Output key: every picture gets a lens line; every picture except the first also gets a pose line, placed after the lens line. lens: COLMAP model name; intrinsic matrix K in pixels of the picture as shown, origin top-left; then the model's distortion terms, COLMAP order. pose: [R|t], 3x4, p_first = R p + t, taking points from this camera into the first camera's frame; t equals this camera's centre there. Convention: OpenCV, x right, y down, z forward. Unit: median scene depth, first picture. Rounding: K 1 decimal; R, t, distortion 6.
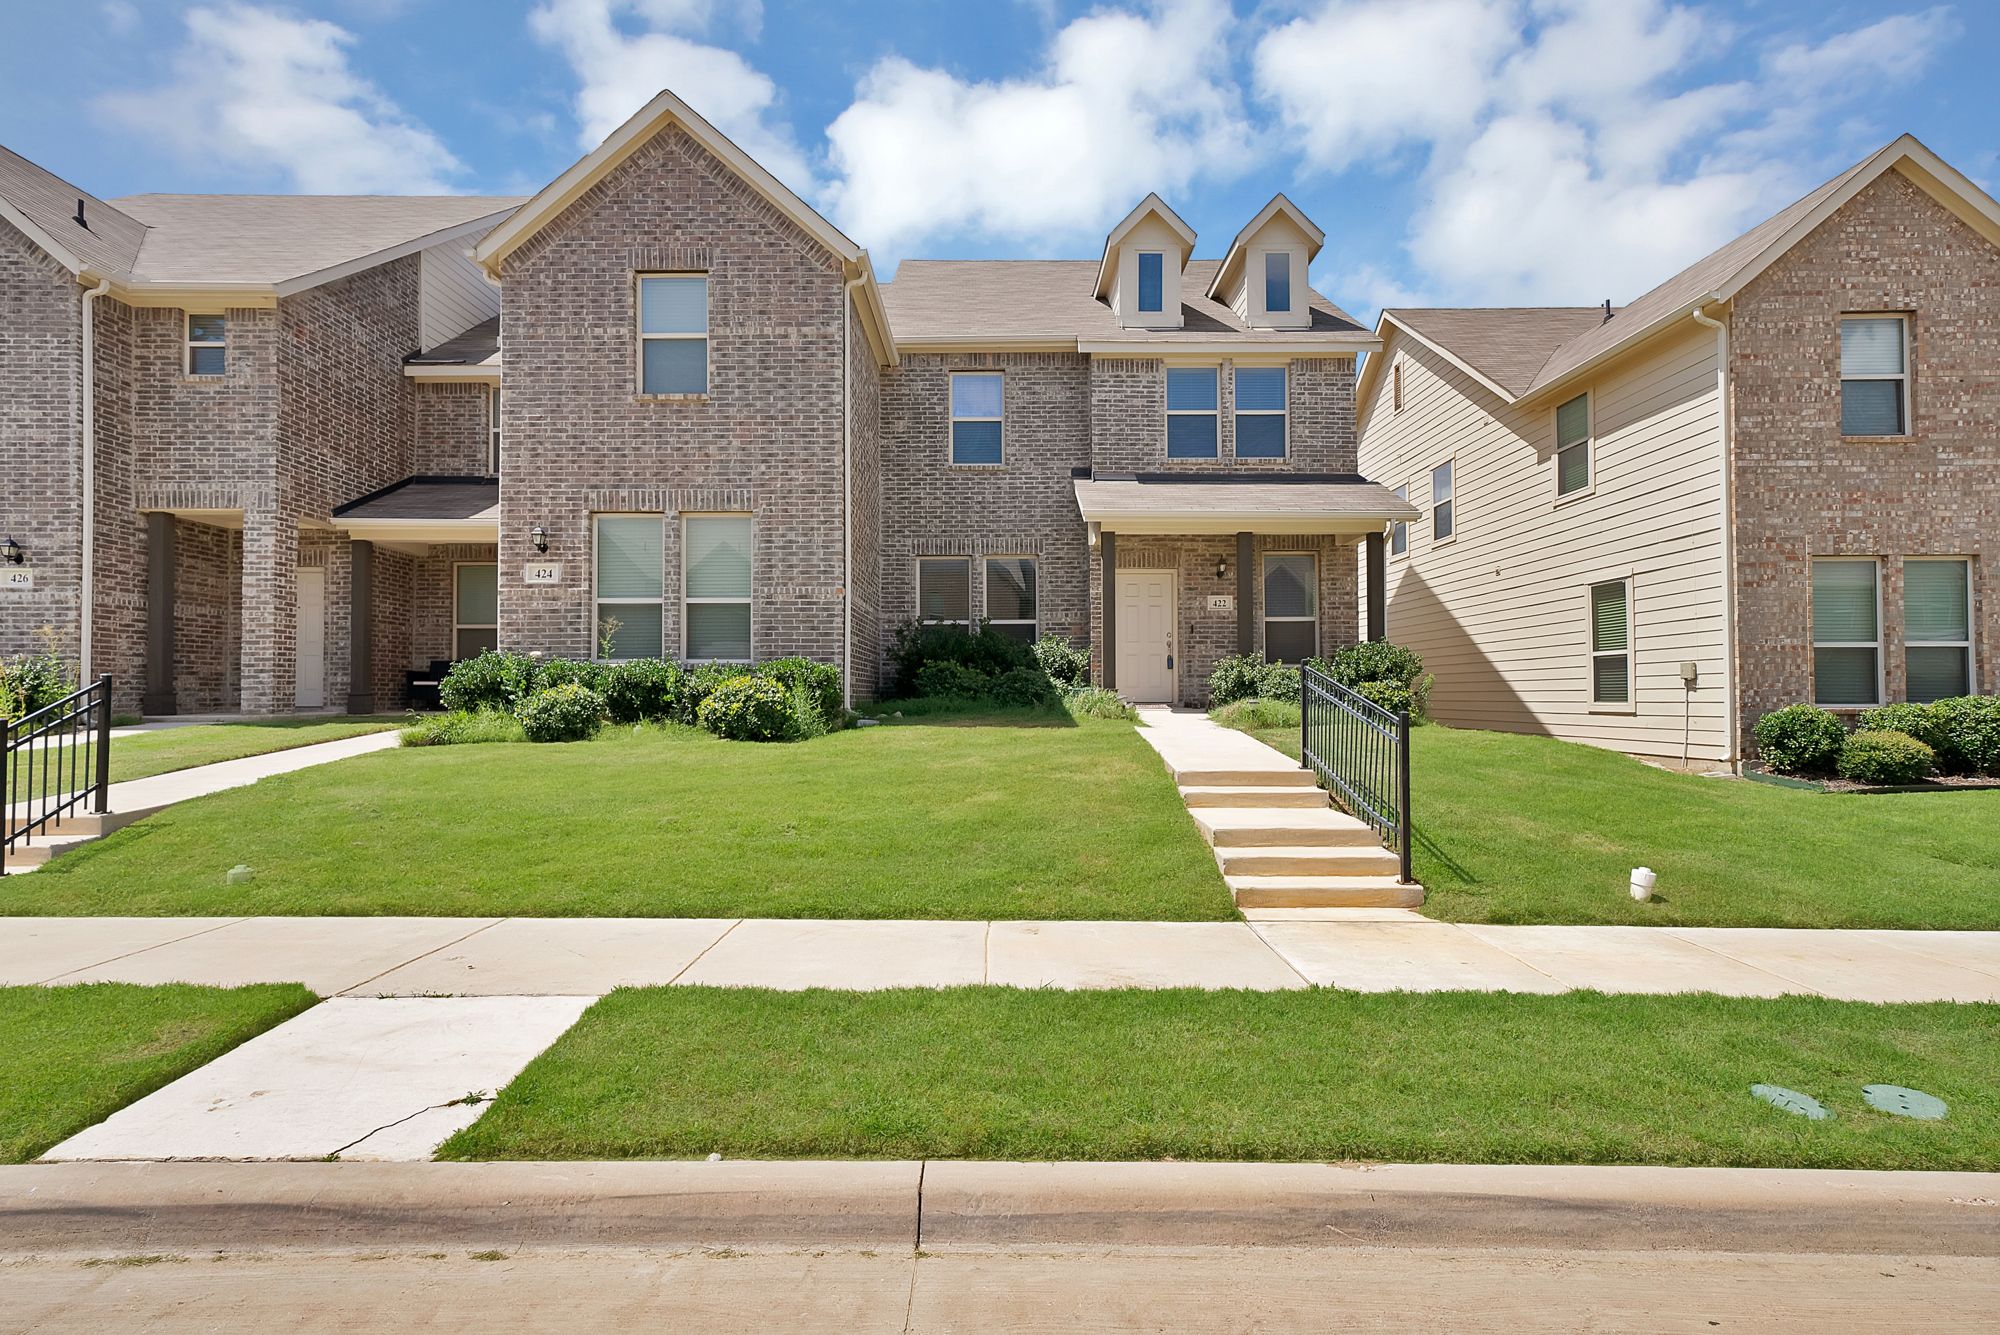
lens RADIAL K [[976.0, 0, 1000.0], [0, 976.0, 667.5], [0, 0, 1]] dist [0.012712, 0.001537]
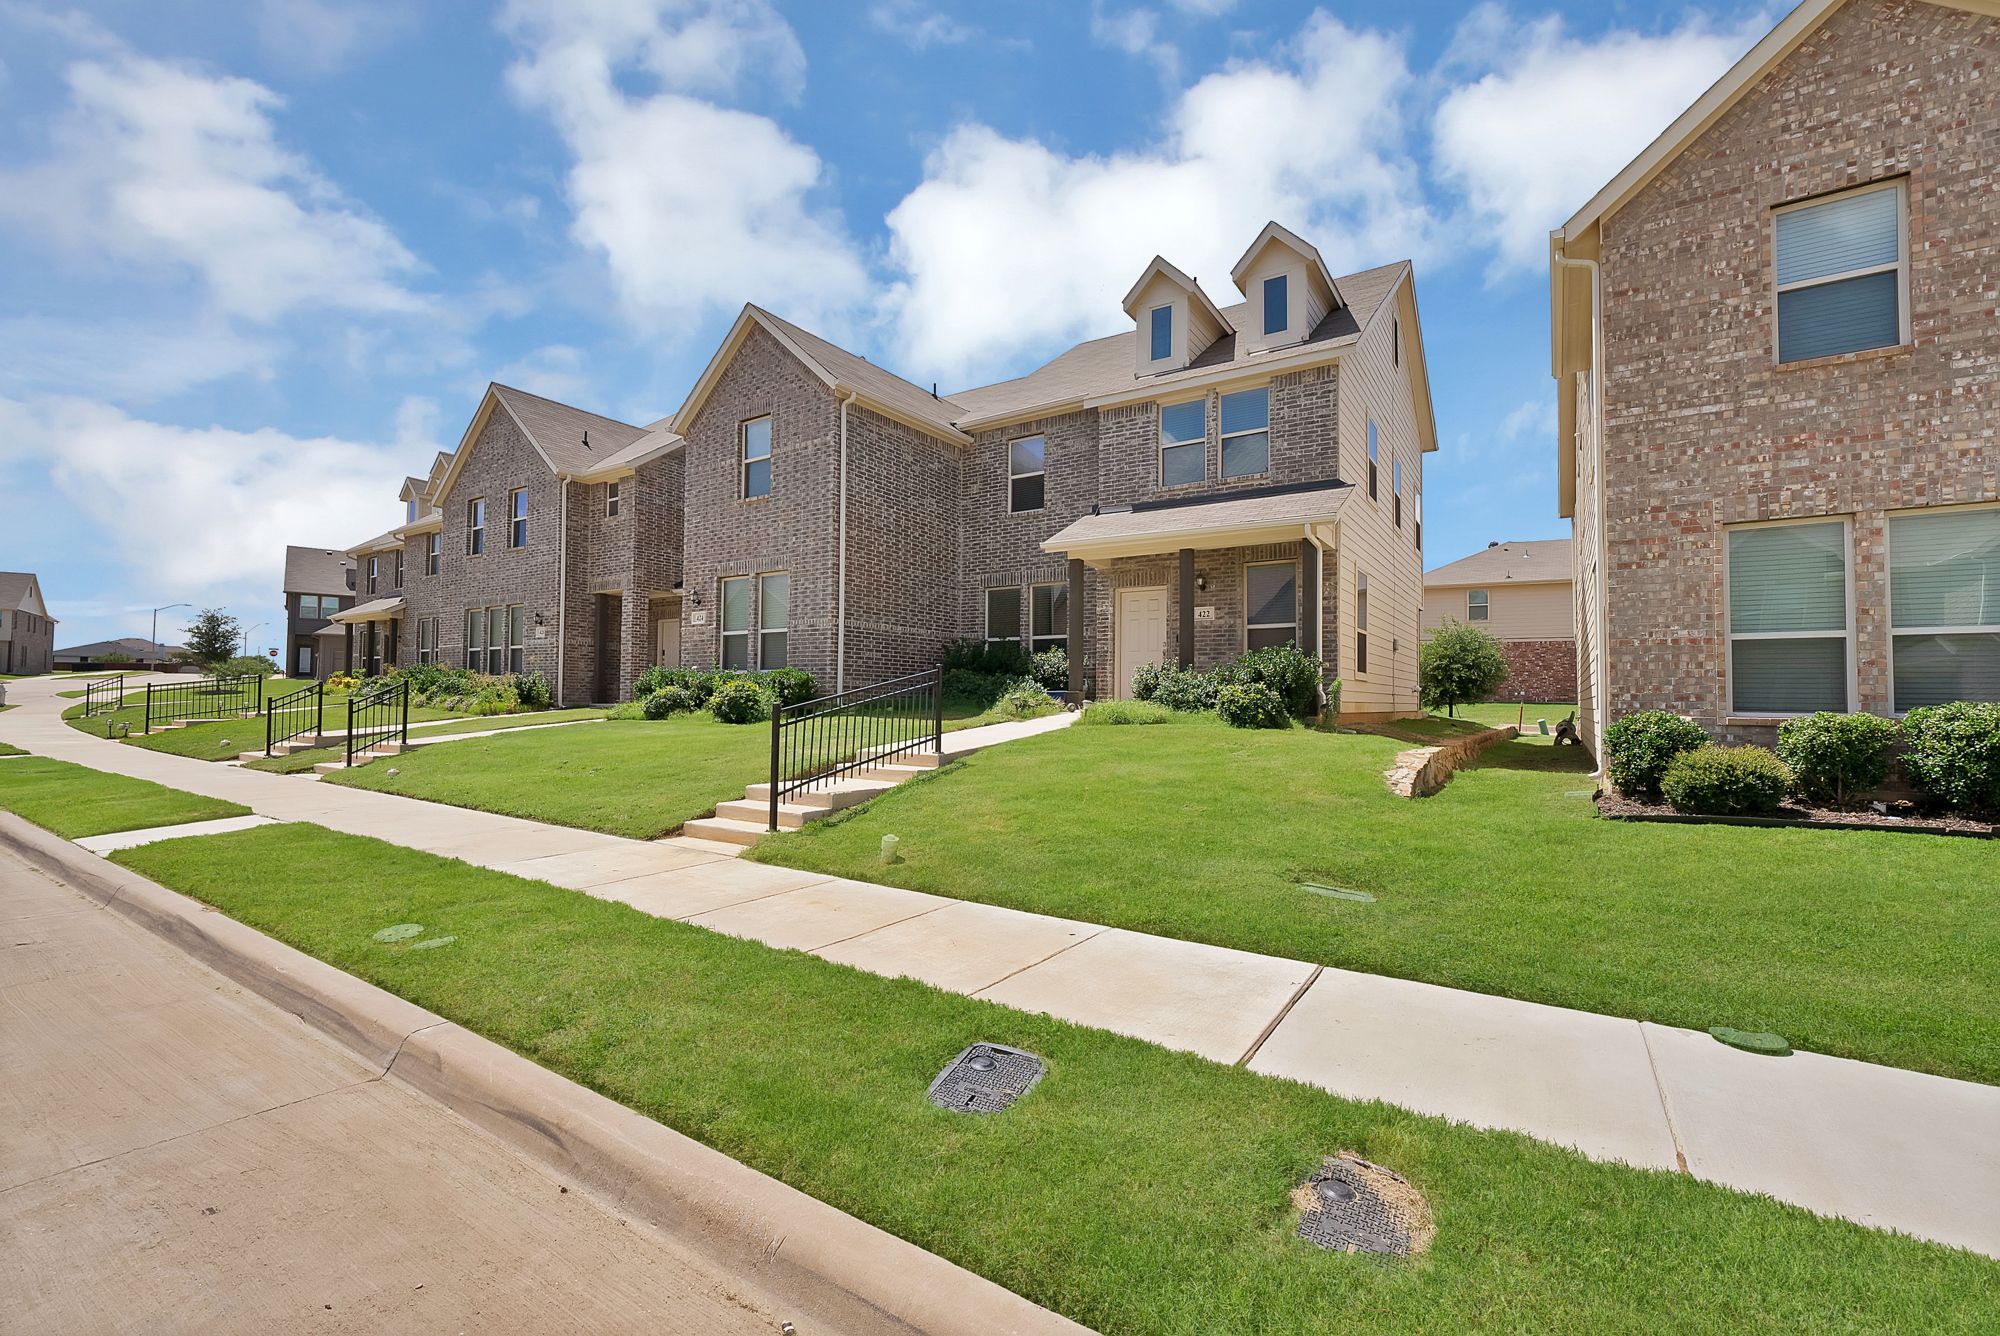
lens RADIAL K [[845.1, 0, 998.9], [0, 845.1, 669.5], [0, 0, 1]] dist [-0.001488, 0.002680]
pose [[0.831137, -0.010826, -0.555963, 0.714921], [0.004612, 0.999910, -0.012577, 0.009038], [0.556049, 0.007889, 0.831112, 0.115134]]
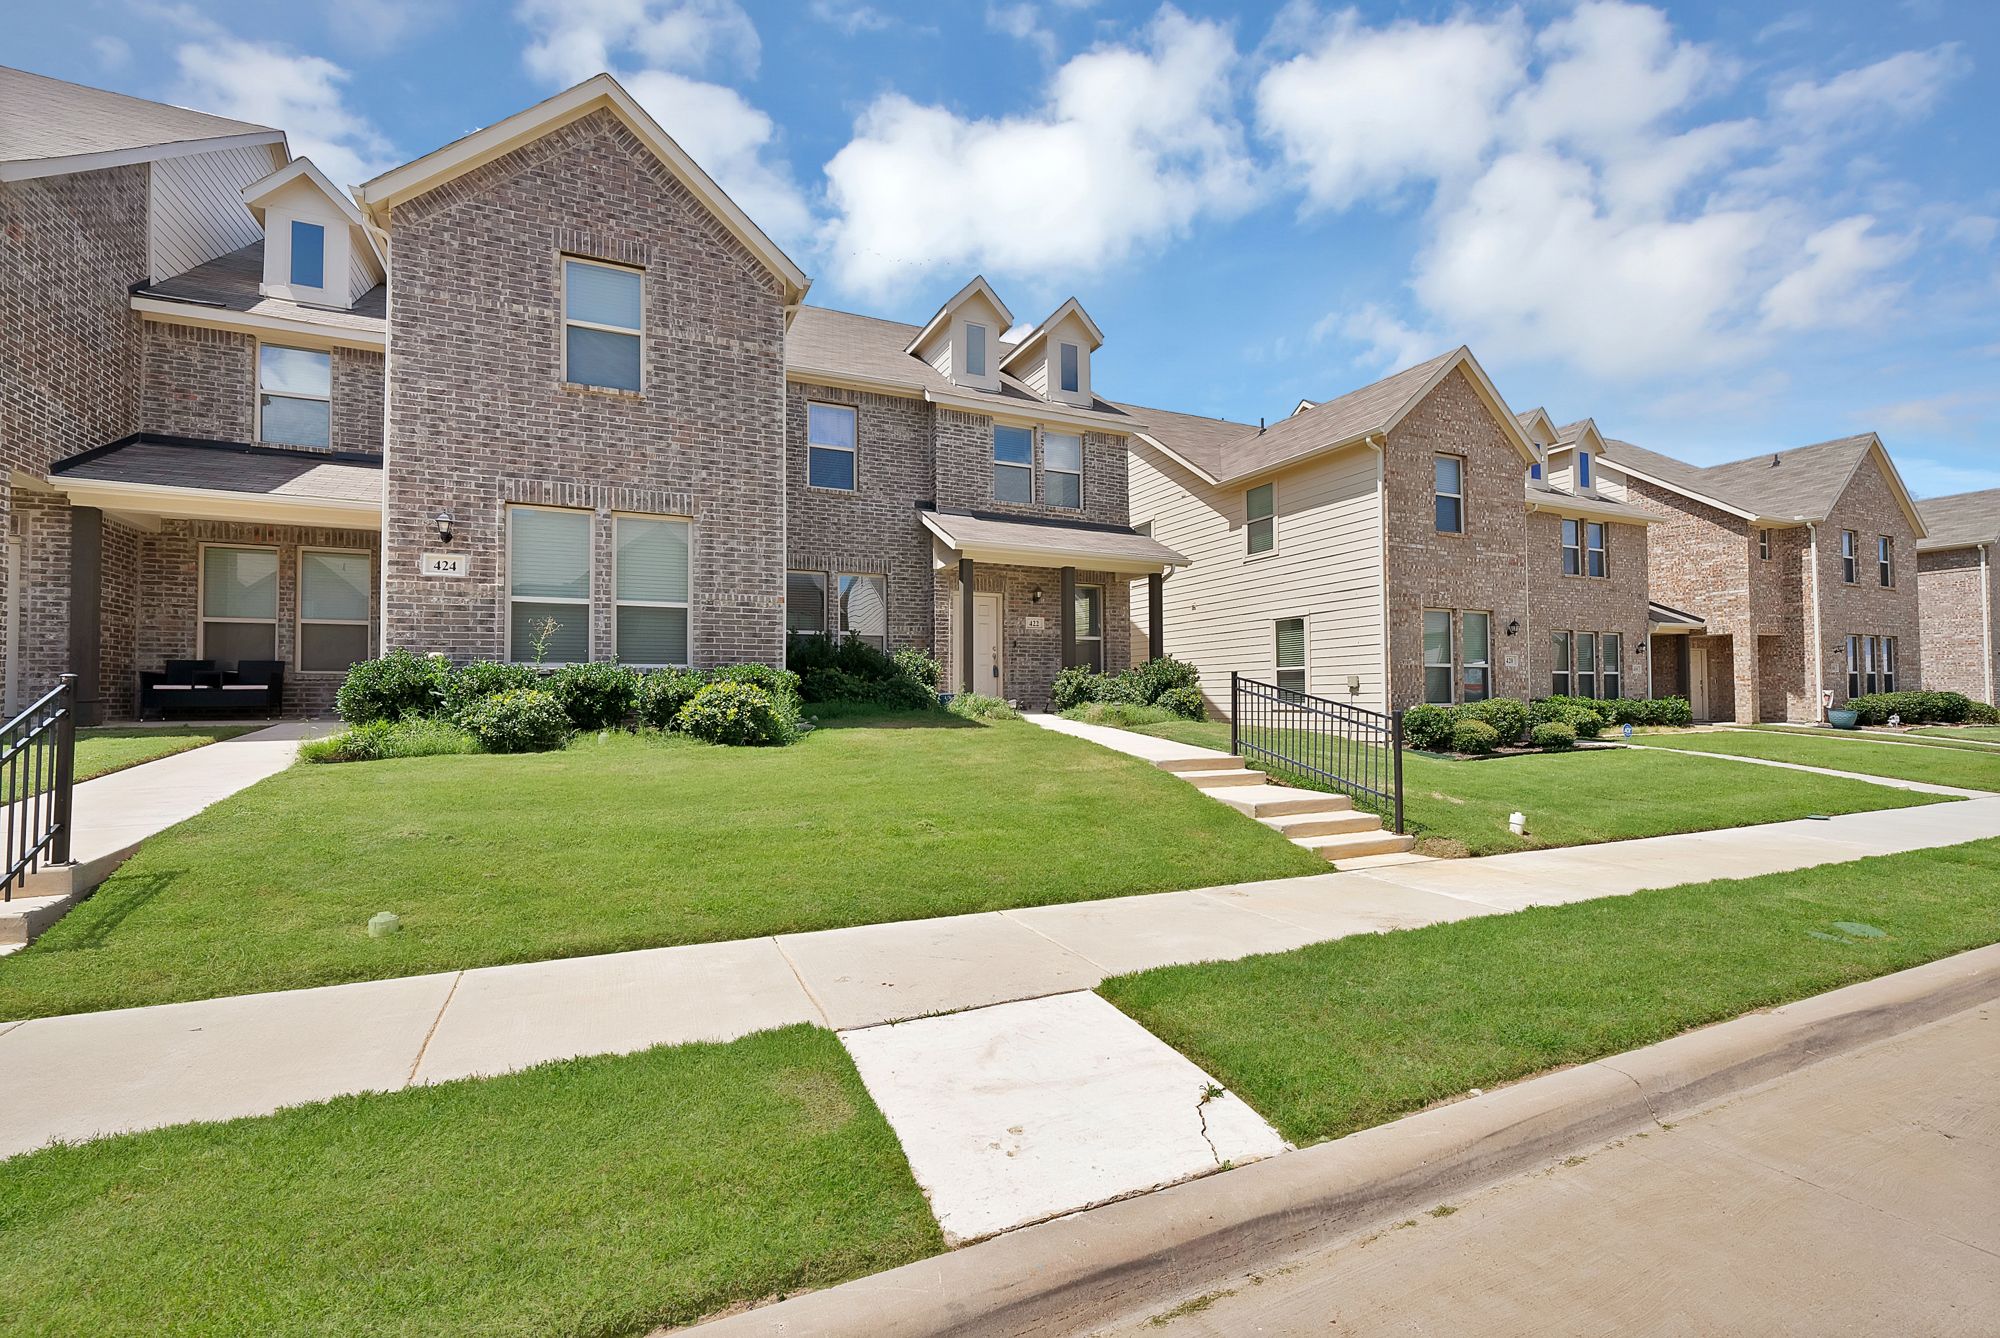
lens RADIAL K [[845.1, 0, 998.9], [0, 845.1, 670.5], [0, 0, 1]] dist [-0.001488, 0.002680]
pose [[0.906887, 0.011309, 0.421222, -0.329001], [-0.008848, 0.999930, -0.007797, 0.001706], [-0.421280, 0.003344, 0.906924, 0.084380]]
